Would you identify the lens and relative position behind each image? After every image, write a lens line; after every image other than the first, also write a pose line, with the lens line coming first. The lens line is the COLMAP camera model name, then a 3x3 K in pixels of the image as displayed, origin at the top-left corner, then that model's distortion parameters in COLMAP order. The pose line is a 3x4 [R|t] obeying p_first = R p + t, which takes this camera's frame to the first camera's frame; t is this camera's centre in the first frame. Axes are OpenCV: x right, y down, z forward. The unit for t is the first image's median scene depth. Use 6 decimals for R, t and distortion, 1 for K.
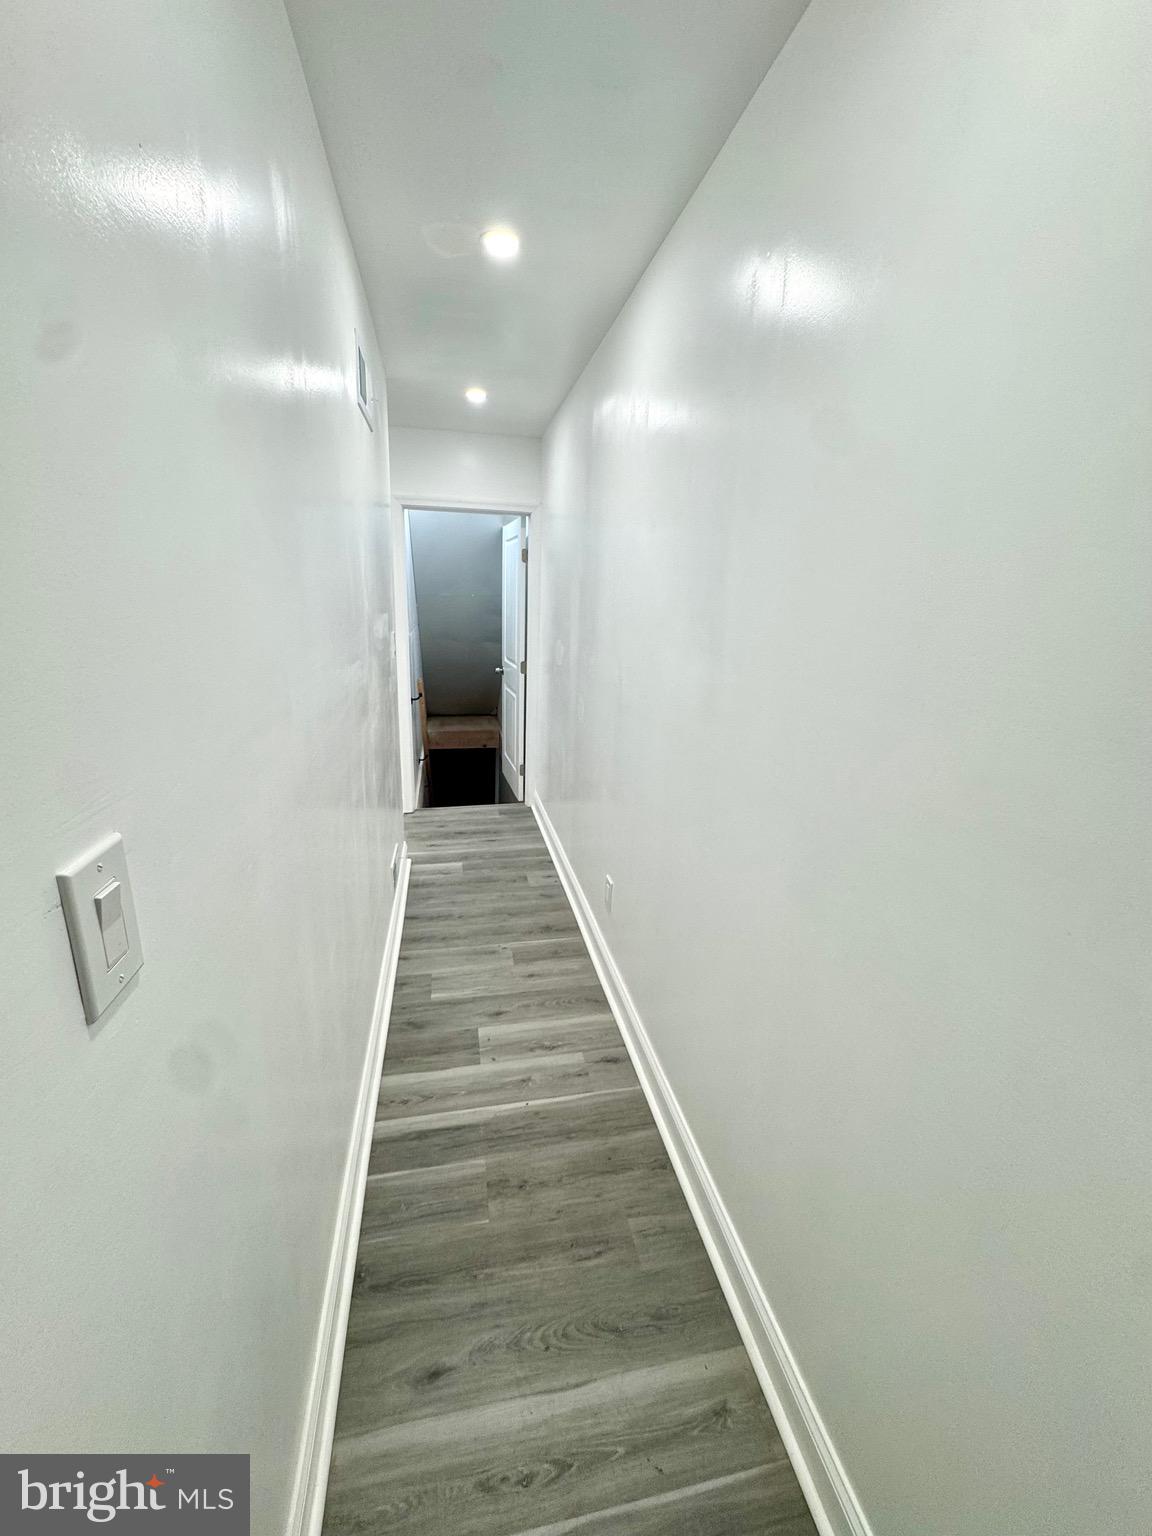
lens RADIAL K [[614.4, 0, 574.1], [0, 614.4, 766.4], [0, 0, 1]] dist [-0.000141, -0.000112]
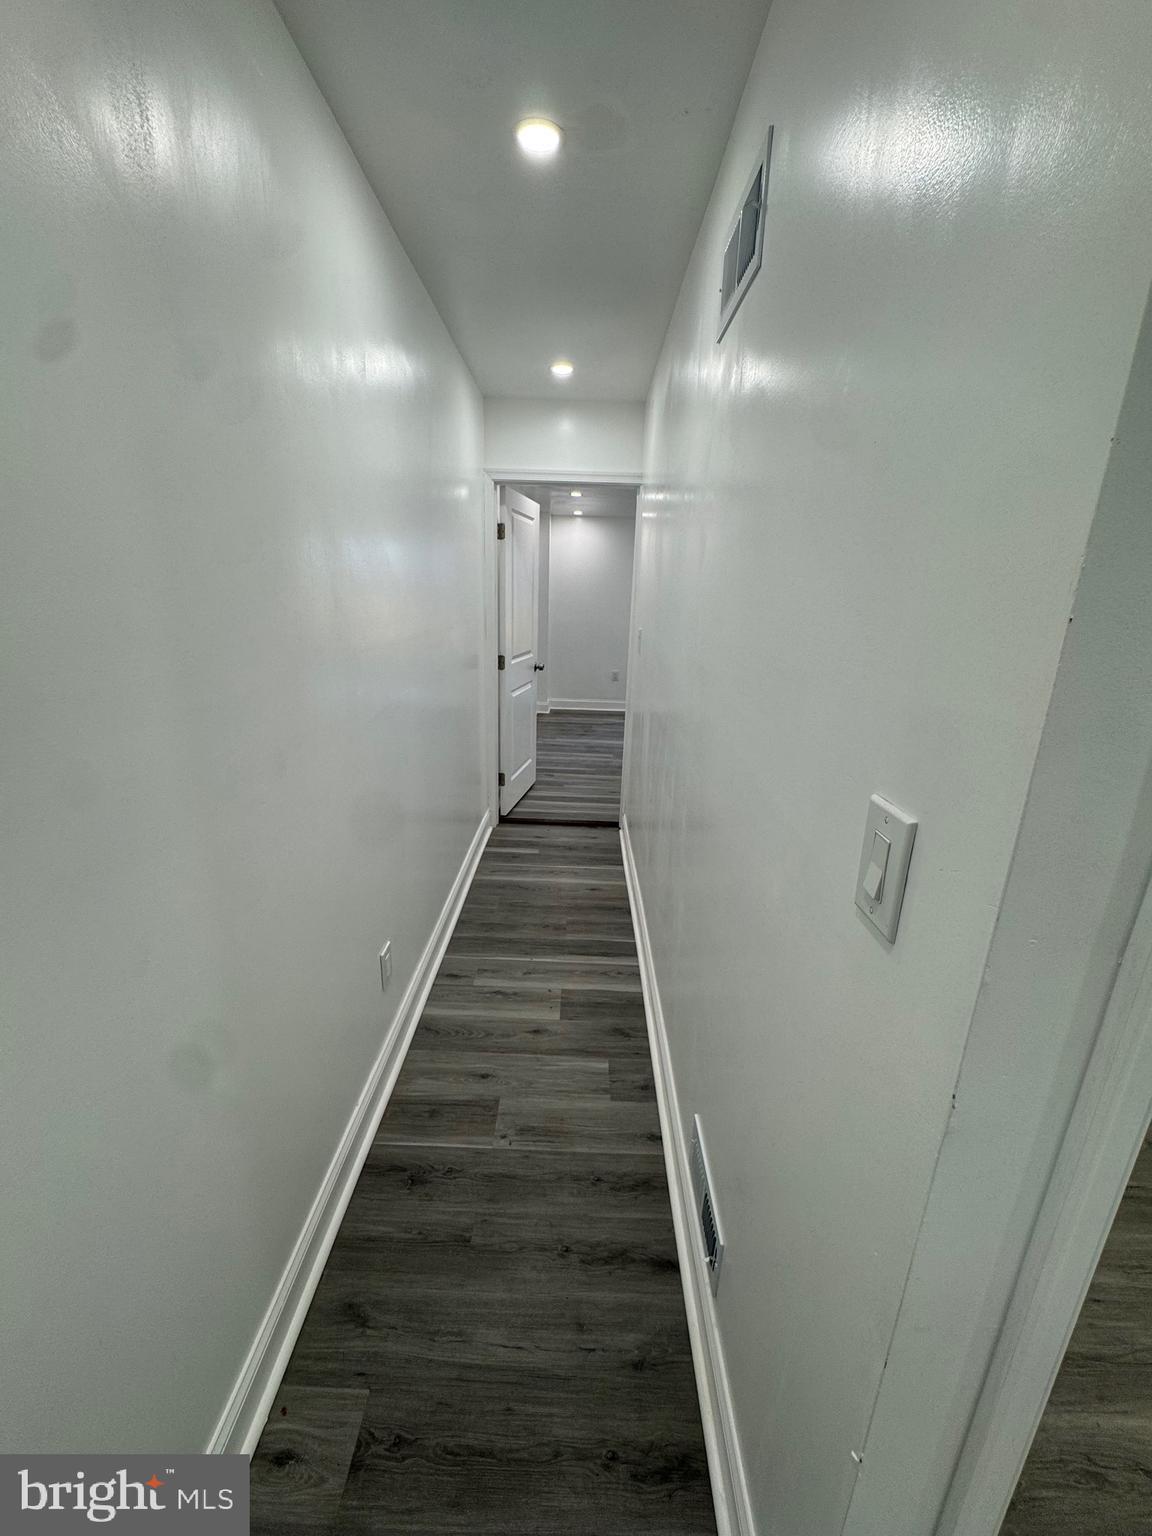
lens RADIAL K [[614.4, 0, 574.1], [0, 614.4, 766.4], [0, 0, 1]] dist [-0.000141, -0.000112]
pose [[-0.975549, -0.117579, 0.185687, -0.318254], [-0.000190, 0.845319, 0.534262, -0.462489], [-0.219783, 0.521163, -0.824672, 1.610365]]
